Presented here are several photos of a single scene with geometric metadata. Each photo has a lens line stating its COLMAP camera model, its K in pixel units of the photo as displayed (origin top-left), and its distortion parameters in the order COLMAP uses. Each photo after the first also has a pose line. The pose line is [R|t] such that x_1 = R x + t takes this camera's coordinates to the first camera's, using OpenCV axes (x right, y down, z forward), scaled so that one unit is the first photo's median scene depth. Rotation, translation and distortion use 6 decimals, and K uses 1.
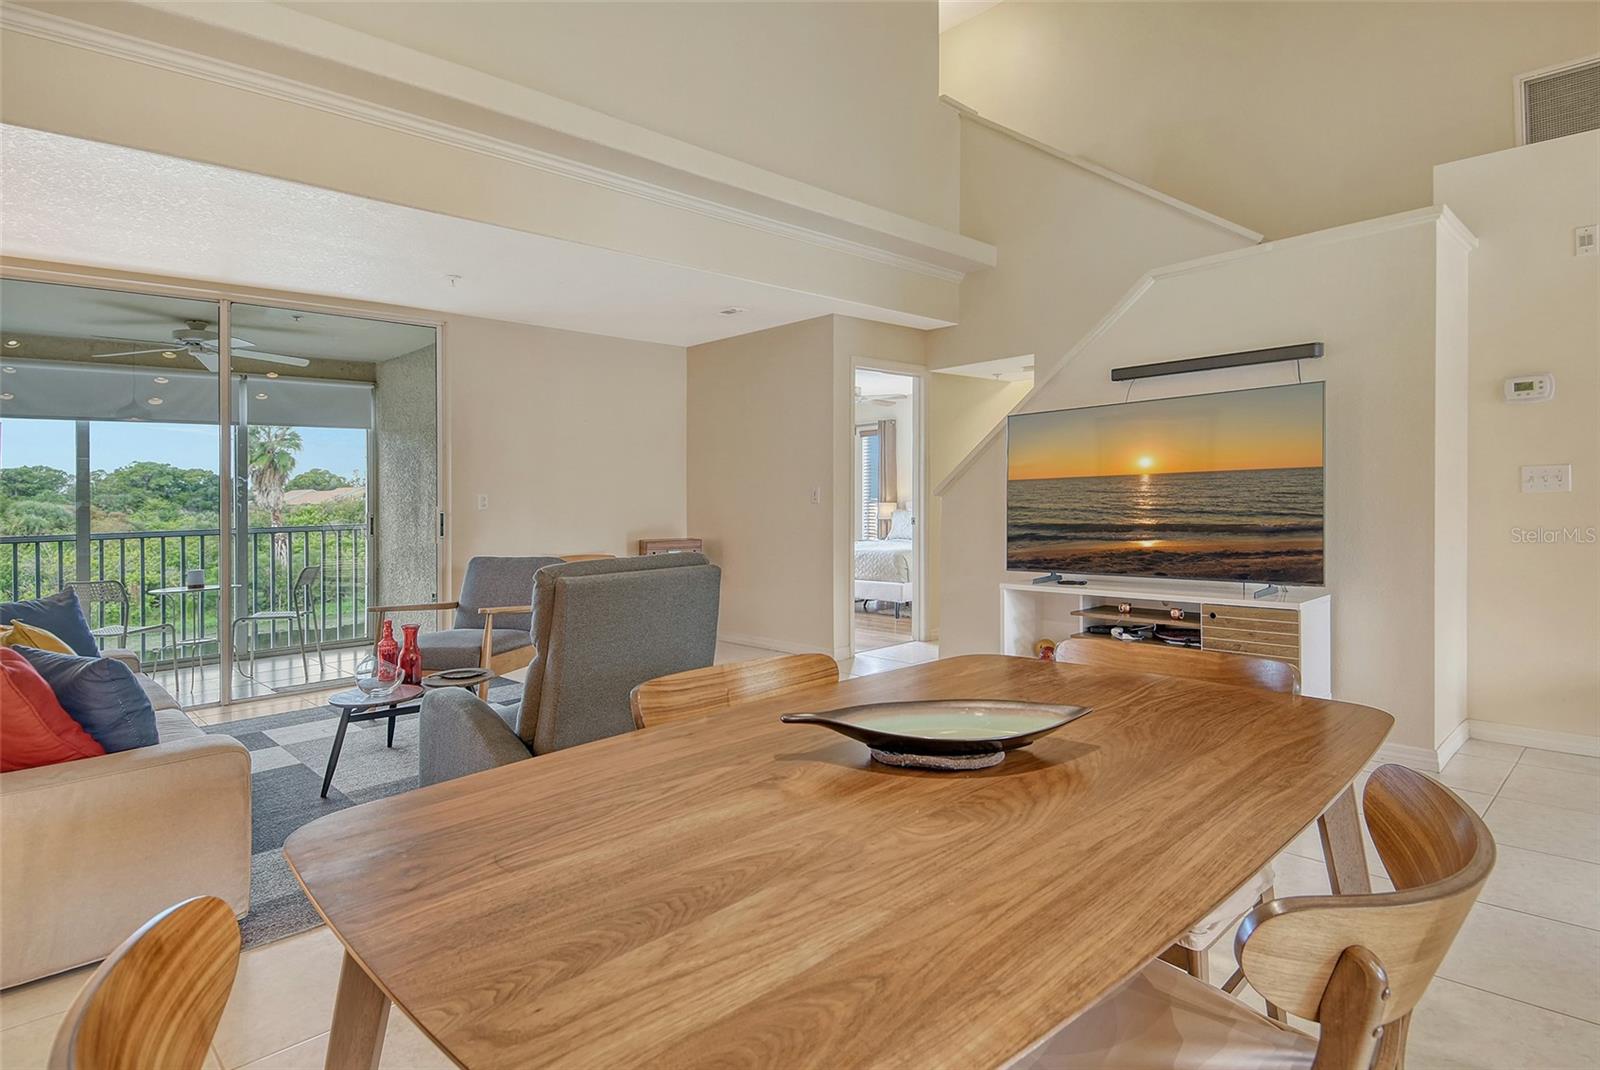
lens RADIAL K [[854.9, 0, 798.8], [0, 854.9, 522.9], [0, 0, 1]] dist [0.034790, -0.009526]
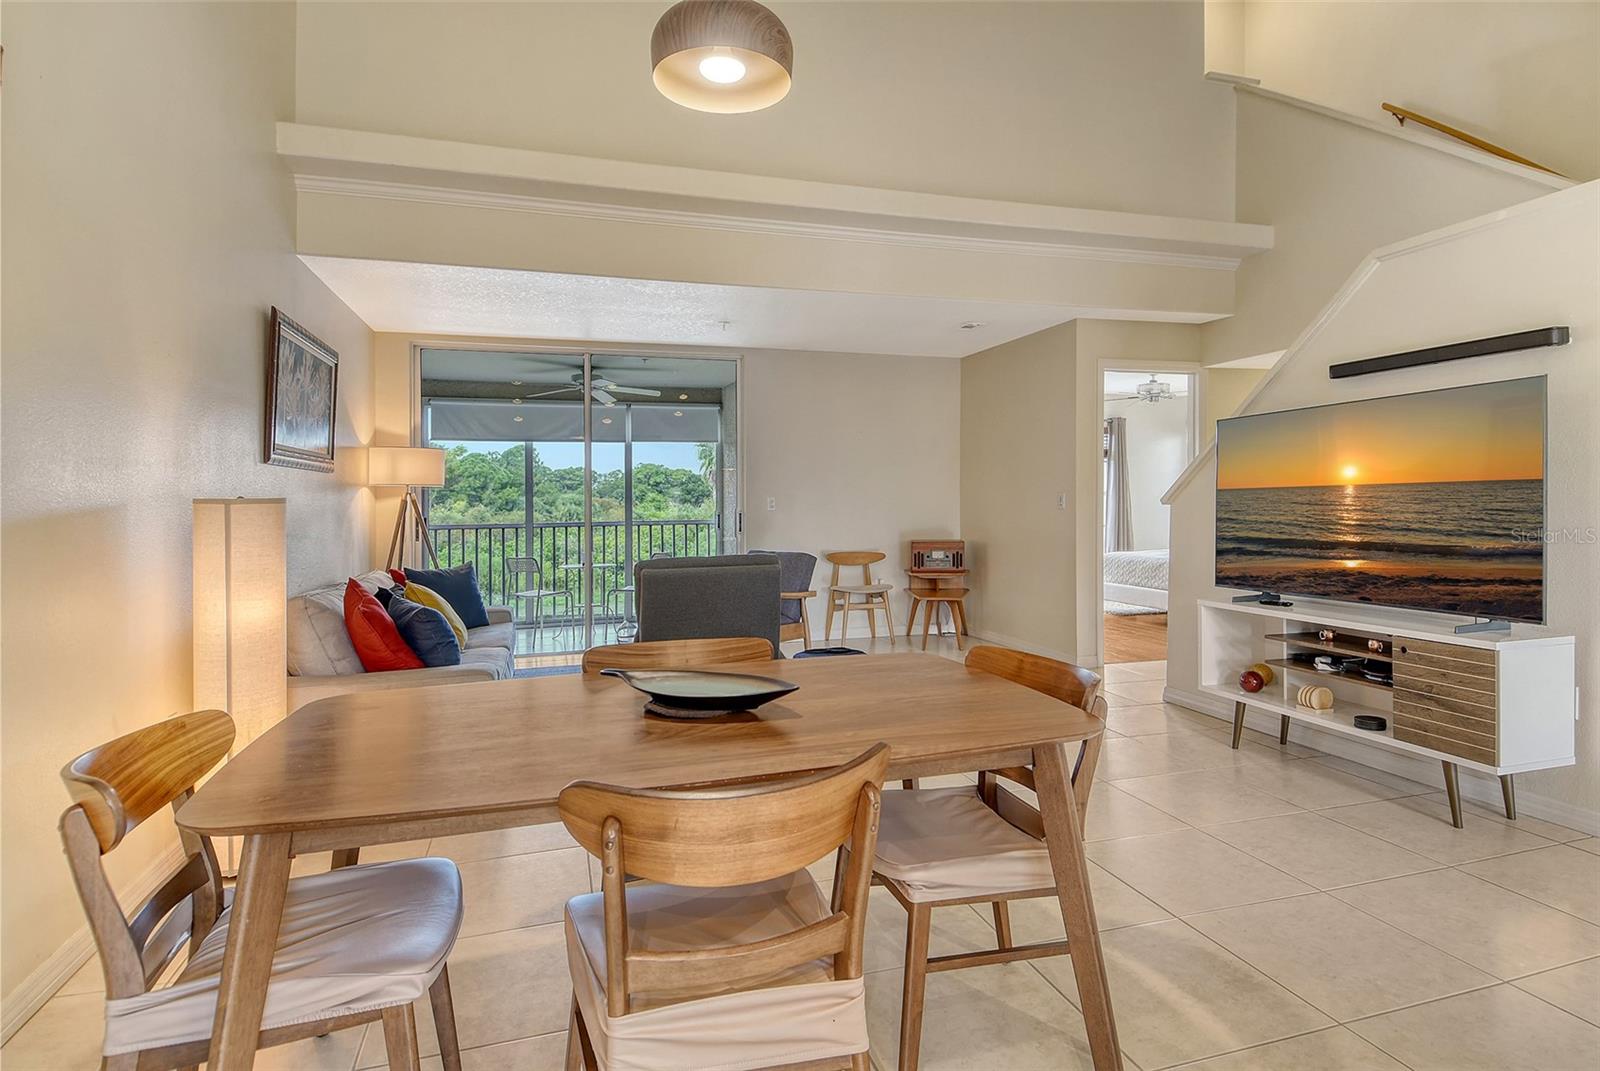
lens RADIAL K [[854.9, 0, 798.0], [0, 854.9, 518.3], [0, 0, 1]] dist [0.034790, -0.009526]
pose [[0.892540, 0.018779, -0.450577, 0.279139], [-0.019423, 0.999806, 0.003194, -0.013236], [0.450550, 0.005900, 0.892732, -0.046408]]
